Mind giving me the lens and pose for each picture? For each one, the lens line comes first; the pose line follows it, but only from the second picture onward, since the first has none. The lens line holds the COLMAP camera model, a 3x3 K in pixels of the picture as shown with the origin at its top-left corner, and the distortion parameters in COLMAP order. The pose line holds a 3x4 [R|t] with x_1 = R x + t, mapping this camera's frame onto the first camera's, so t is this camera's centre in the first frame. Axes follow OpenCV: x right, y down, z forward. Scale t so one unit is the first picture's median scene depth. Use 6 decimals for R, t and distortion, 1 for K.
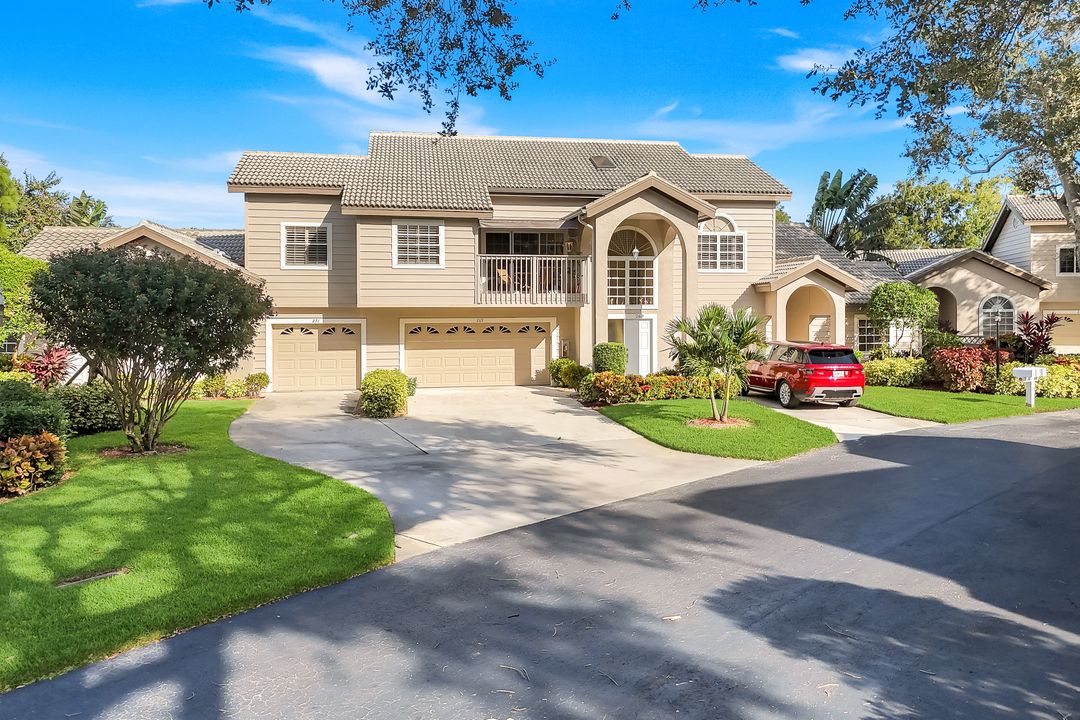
lens RADIAL K [[755.6, 0, 539.4], [0, 755.6, 363.3], [0, 0, 1]] dist [0.038330, 0.003351]
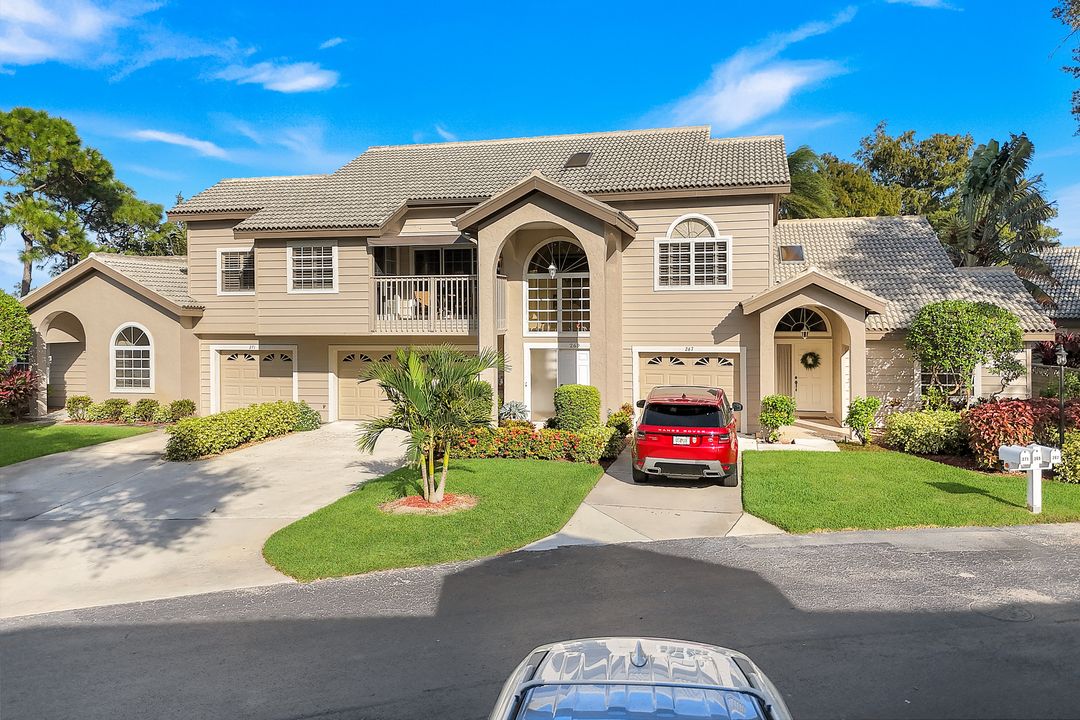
lens RADIAL K [[755.6, 0, 539.4], [0, 755.6, 352.8], [0, 0, 1]] dist [0.038330, 0.003351]
pose [[0.921205, 0.015782, -0.388758, 0.424263], [-0.024690, 0.999534, -0.017928, -0.039687], [0.388295, 0.026114, 0.921165, 0.237621]]
